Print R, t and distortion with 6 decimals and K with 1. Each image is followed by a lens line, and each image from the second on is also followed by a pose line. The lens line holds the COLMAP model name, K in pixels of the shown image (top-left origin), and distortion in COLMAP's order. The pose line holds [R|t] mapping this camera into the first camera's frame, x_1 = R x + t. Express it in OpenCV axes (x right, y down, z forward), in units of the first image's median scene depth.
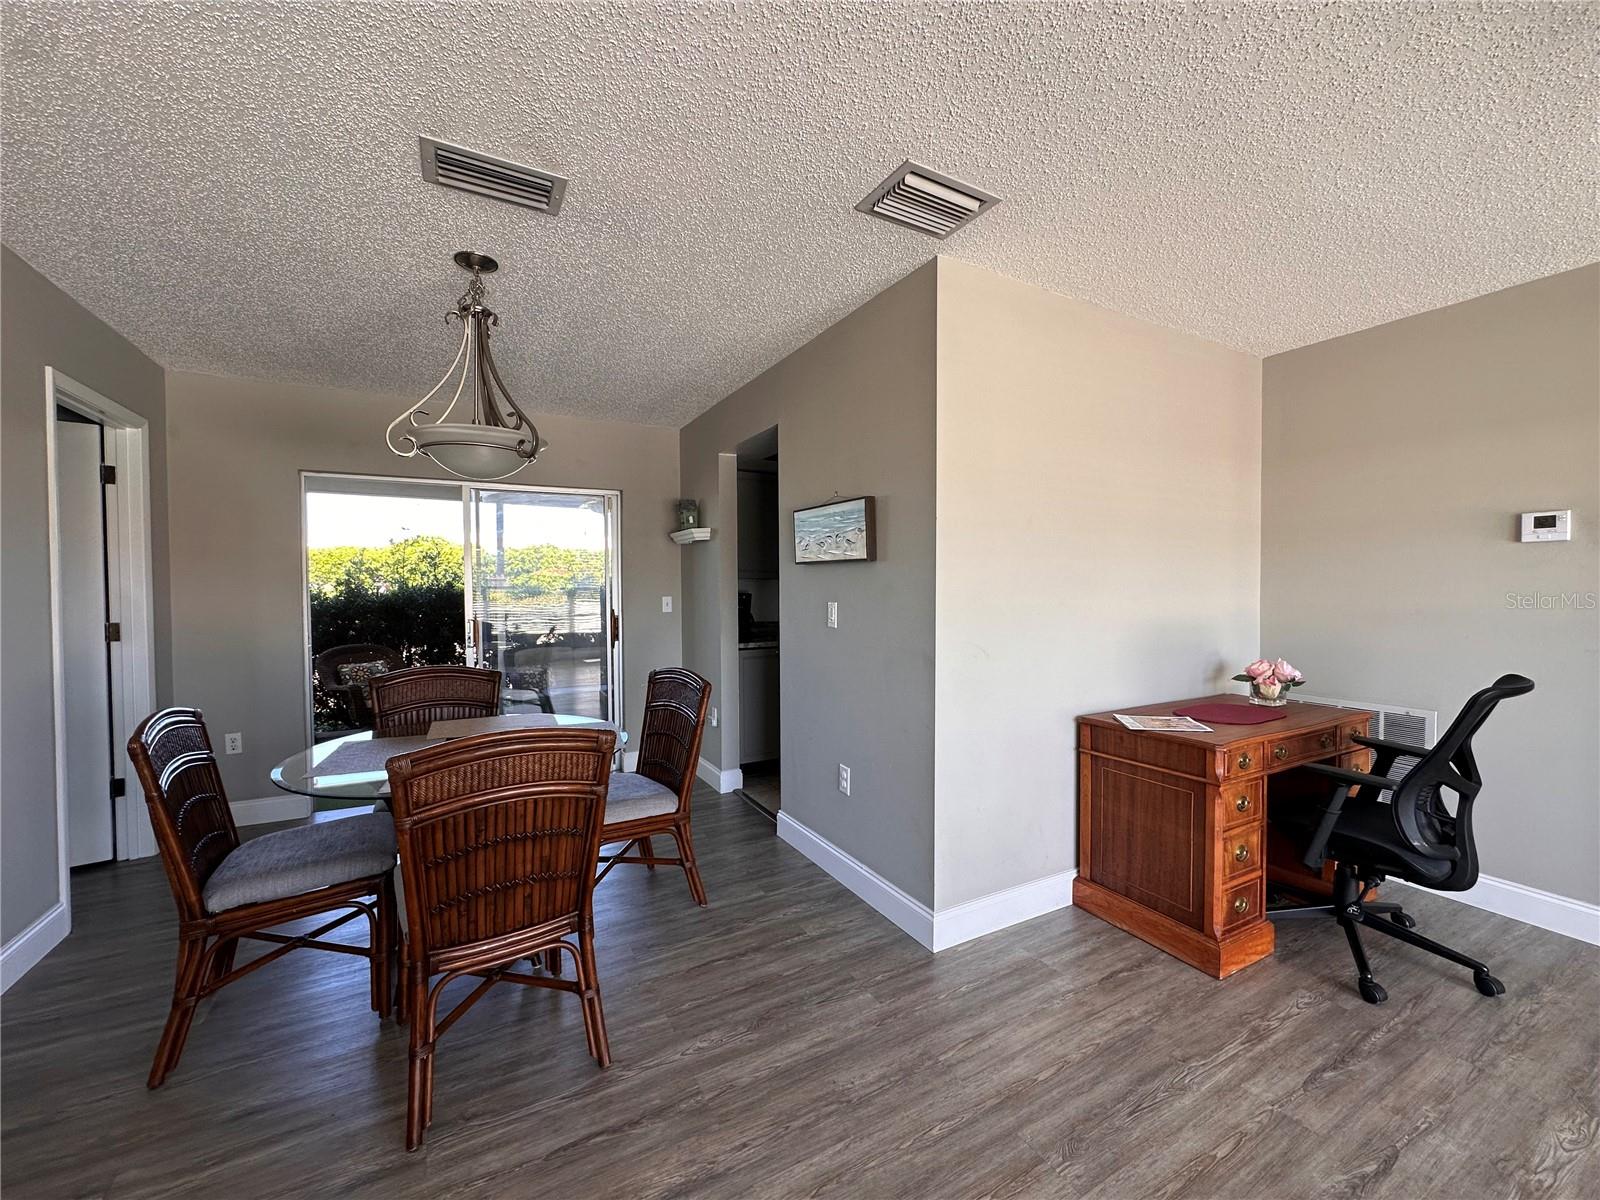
lens RADIAL K [[637.6, 0, 799.3], [0, 637.6, 597.6], [0, 0, 1]] dist [0.000815, 0.000059]
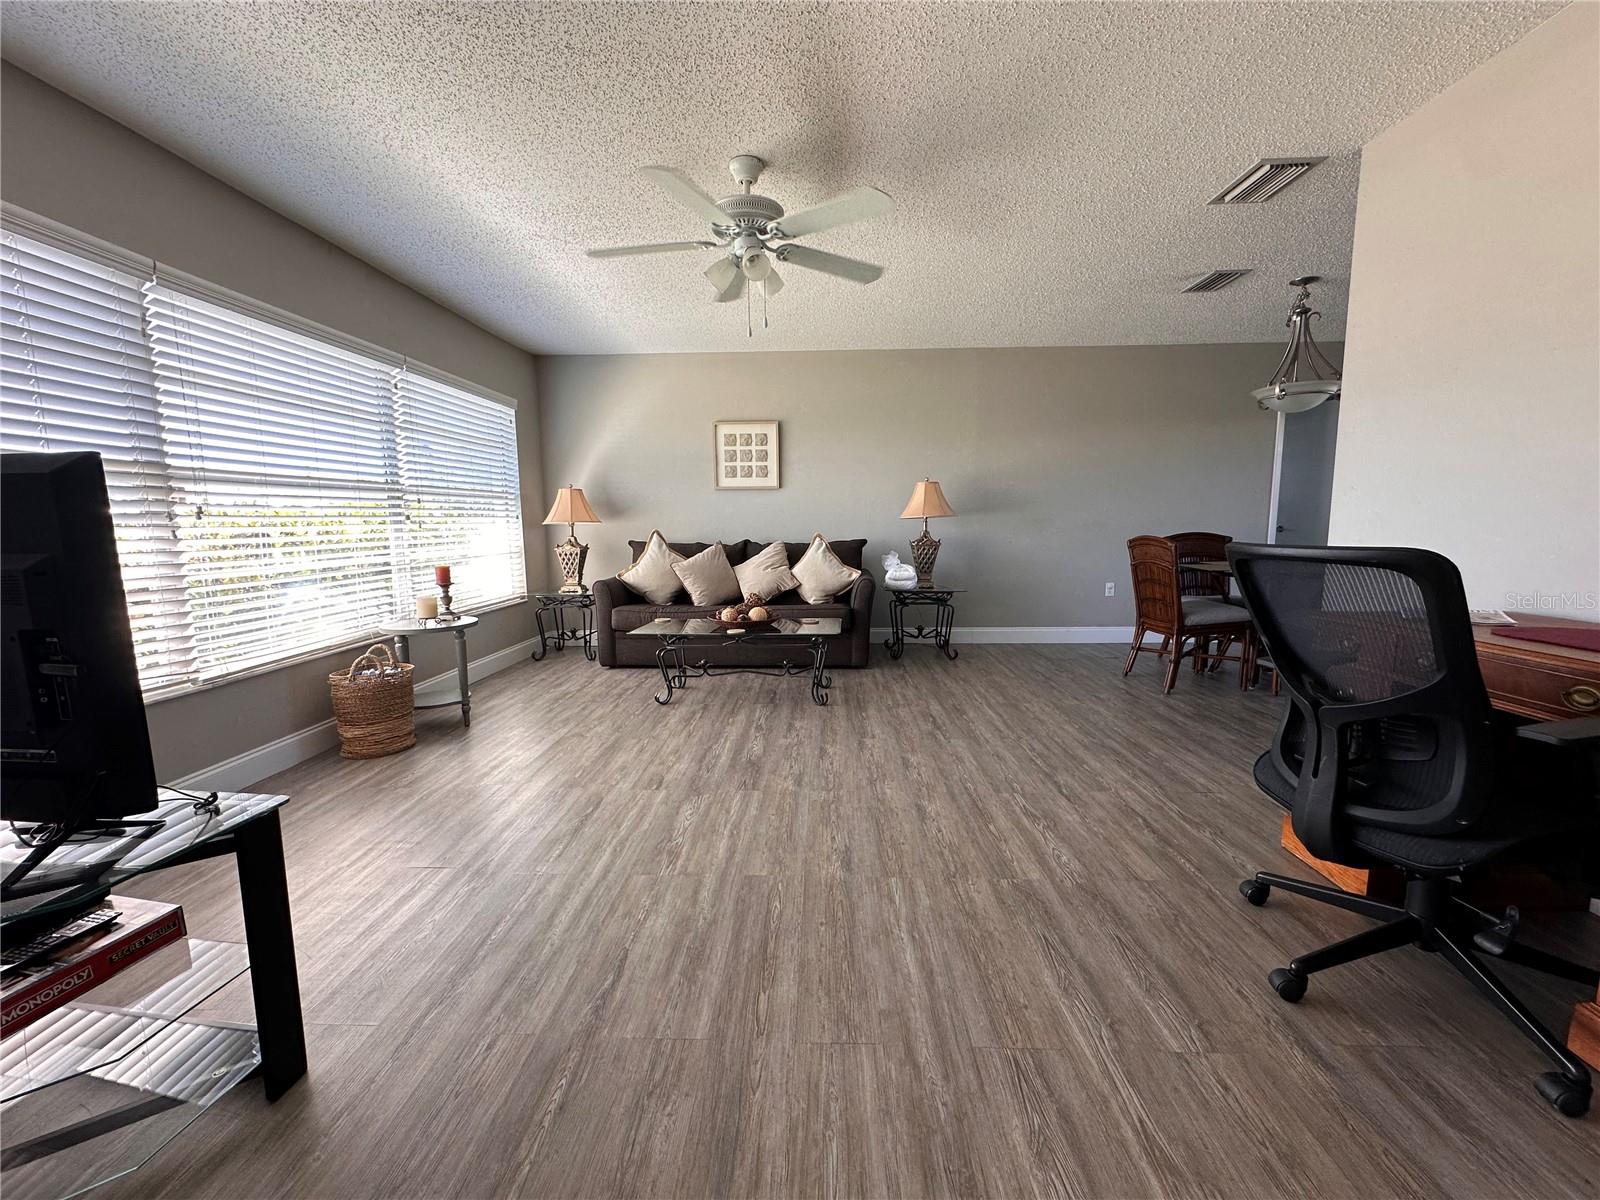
lens RADIAL K [[637.6, 0, 800.9], [0, 637.6, 600.2], [0, 0, 1]] dist [0.000815, 0.000059]
pose [[-0.511590, 0.114924, -0.851510, 2.242567], [-0.008525, 0.990287, 0.138776, 0.113984], [0.859188, 0.078255, -0.505641, 1.016563]]
